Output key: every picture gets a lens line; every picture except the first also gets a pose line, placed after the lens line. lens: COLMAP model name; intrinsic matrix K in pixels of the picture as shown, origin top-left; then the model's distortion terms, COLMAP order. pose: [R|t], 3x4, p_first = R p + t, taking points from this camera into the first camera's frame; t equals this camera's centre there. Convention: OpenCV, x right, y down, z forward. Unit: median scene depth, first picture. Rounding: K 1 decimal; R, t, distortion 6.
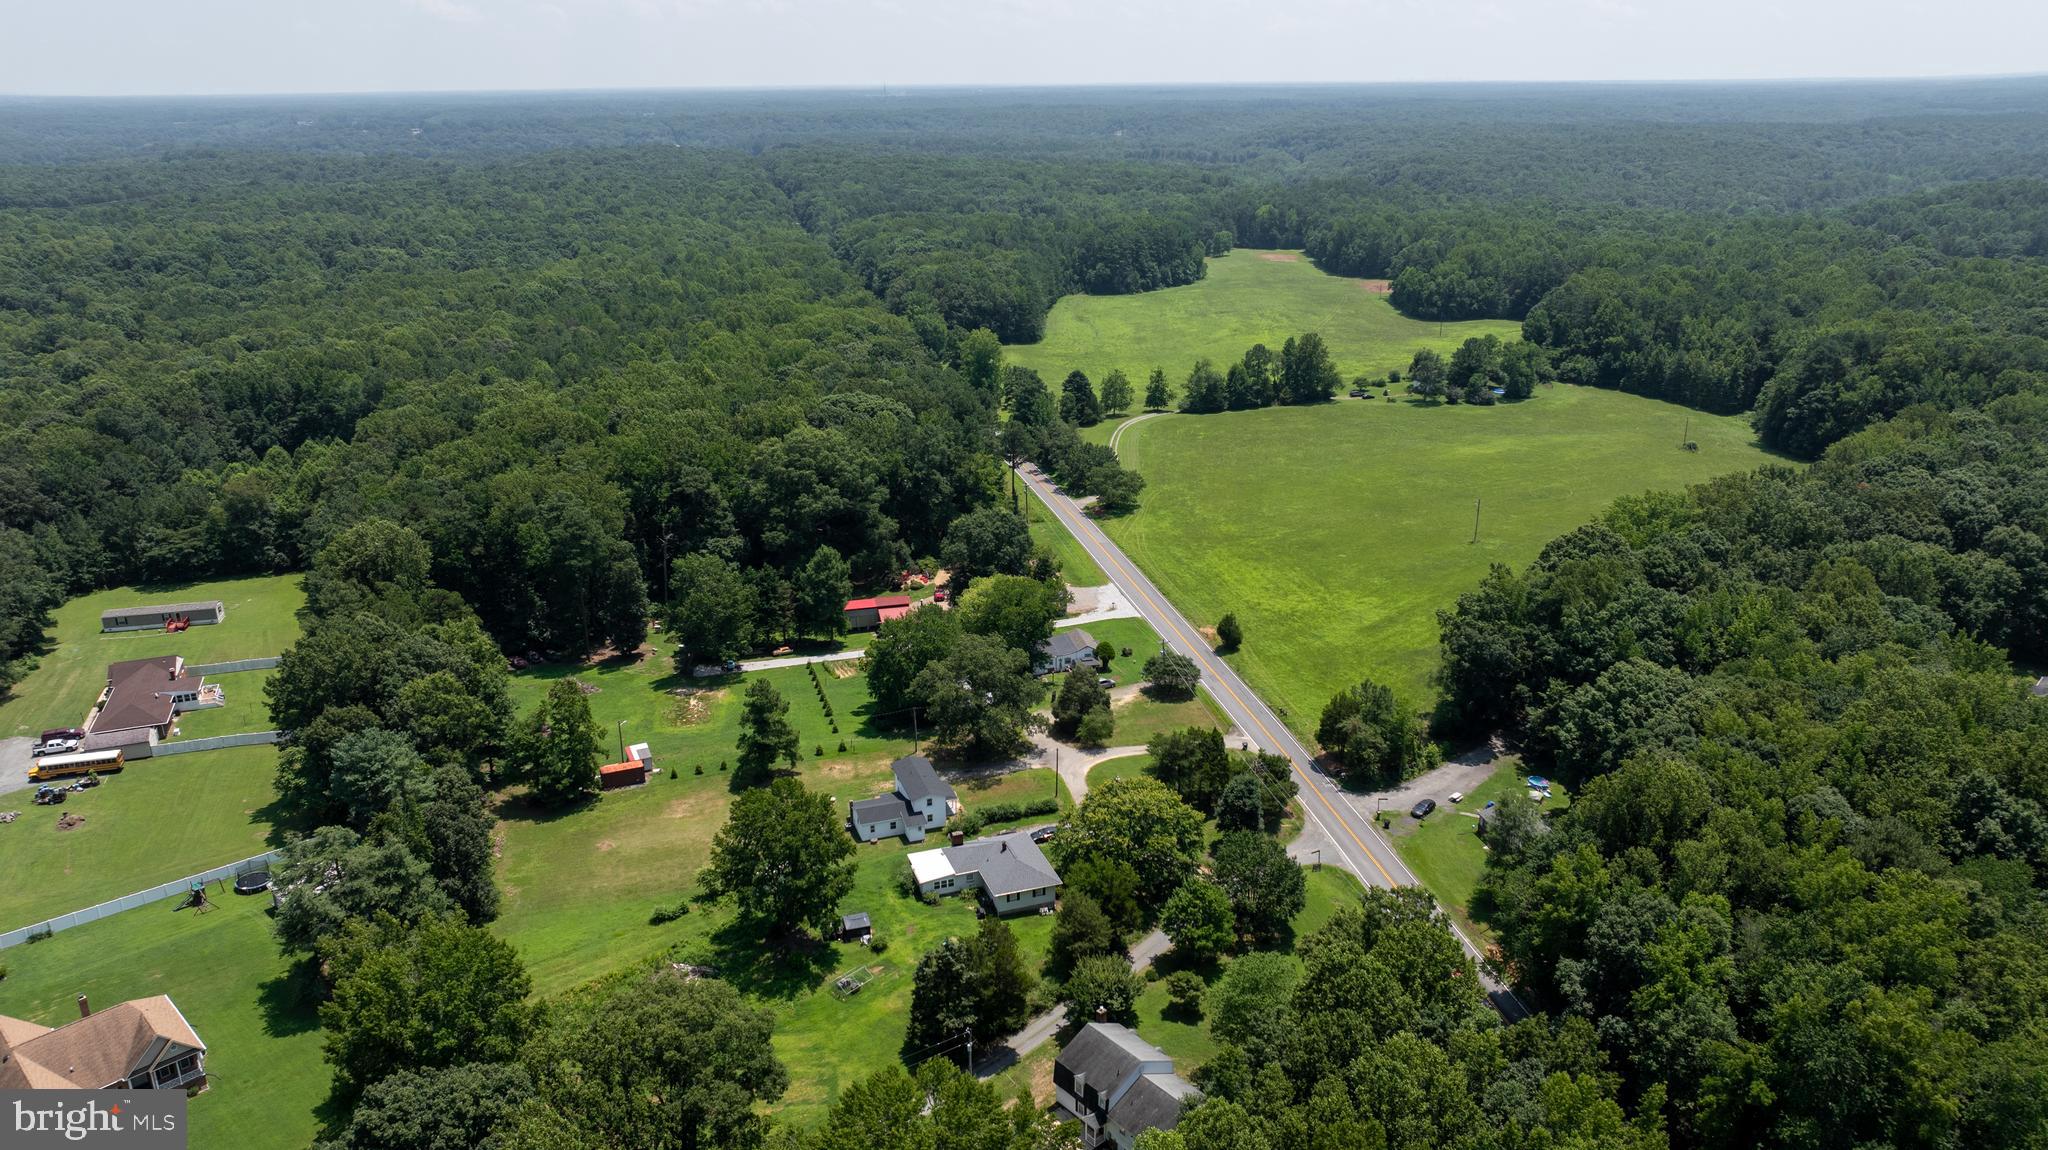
lens RADIAL K [[1441.1, 0, 1027.7], [0, 1441.1, 566.1], [0, 0, 1]] dist [-0.020568, 0.009345]
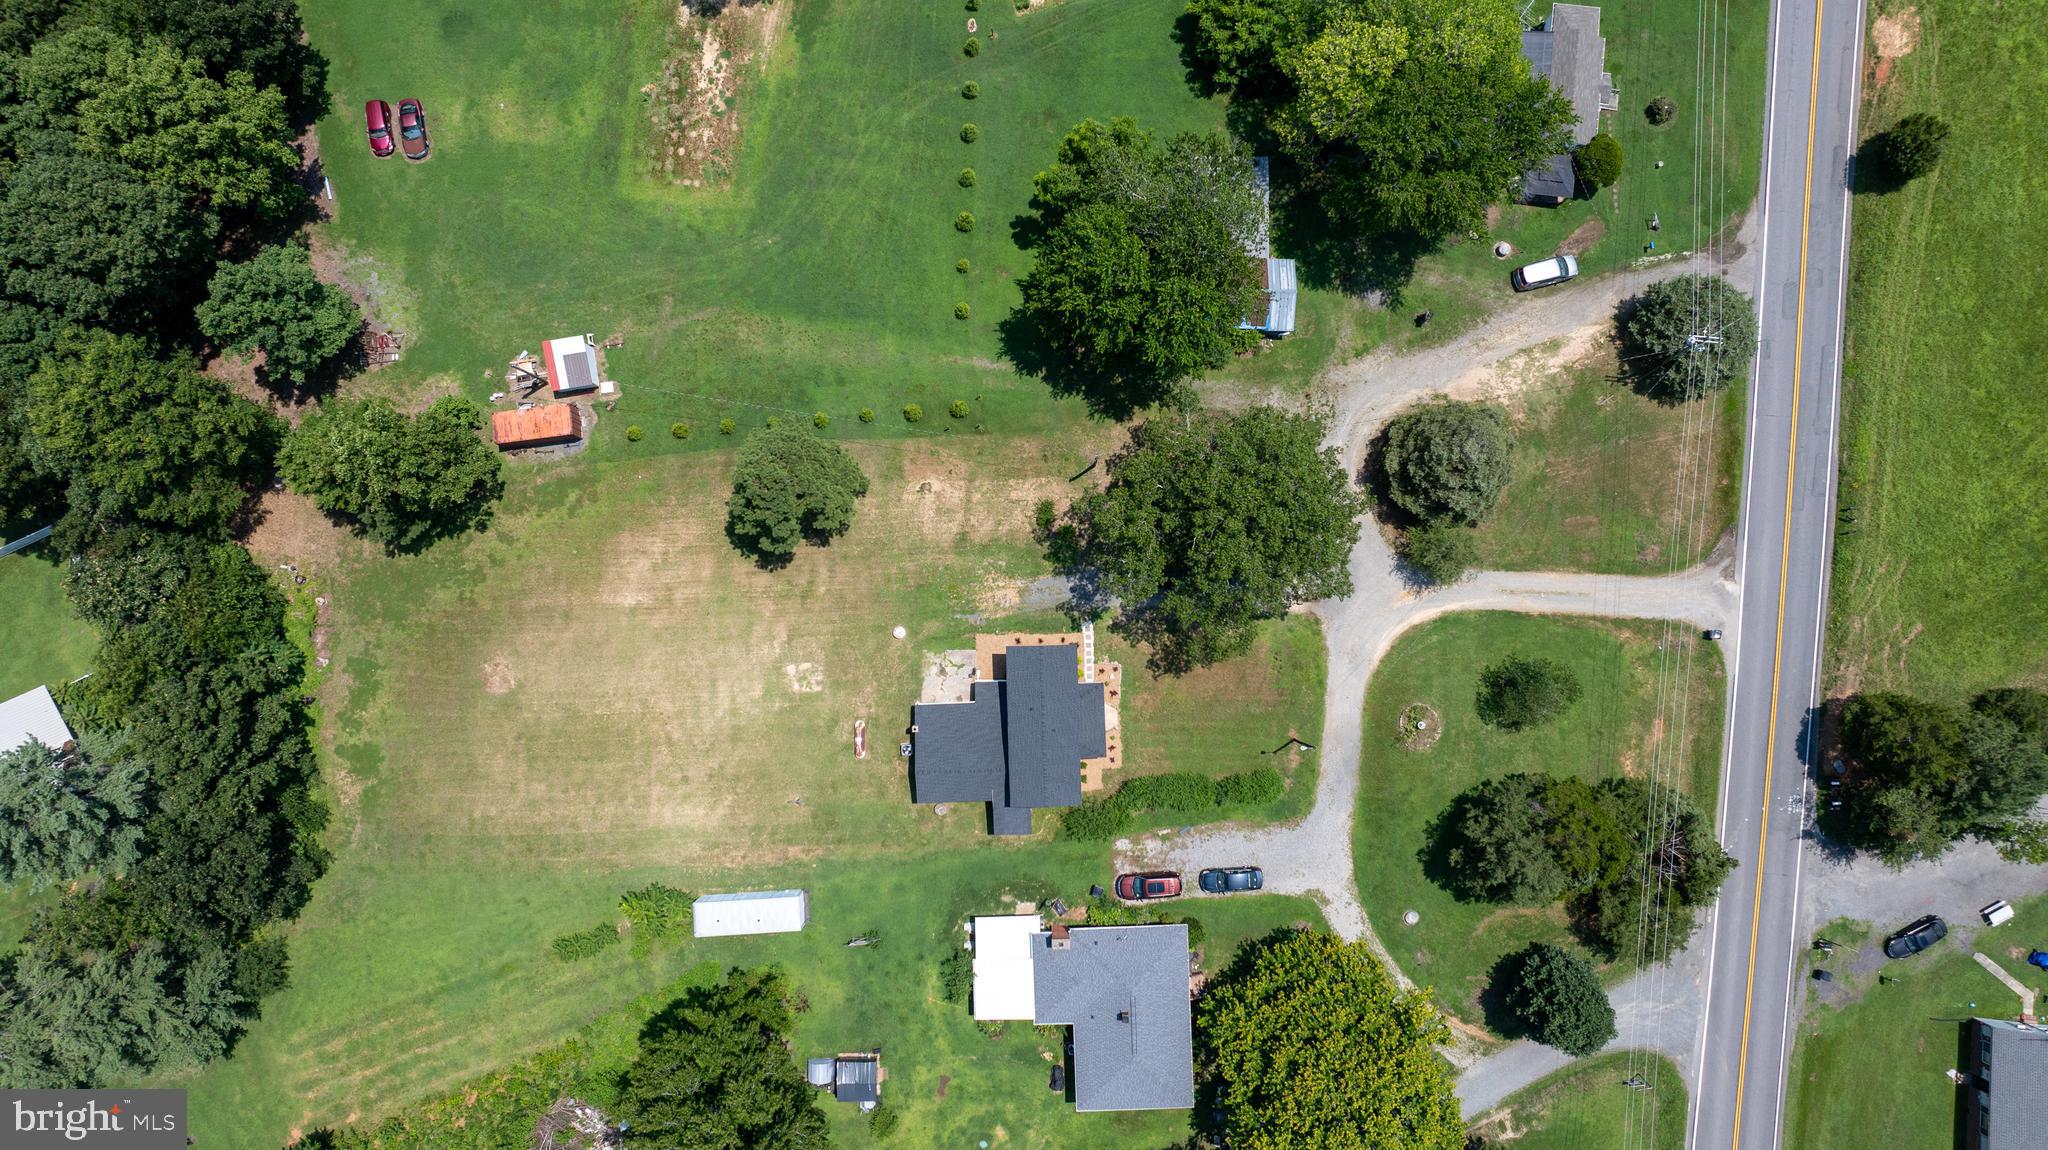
lens RADIAL K [[1441.1, 0, 1027.7], [0, 1441.1, 566.1], [0, 0, 1]] dist [-0.020568, 0.009345]
pose [[0.955549, 0.294817, -0.003159, -0.050061], [-0.097766, 0.326947, 0.939972, -0.194487], [0.278152, -0.897880, 0.341237, 0.450334]]
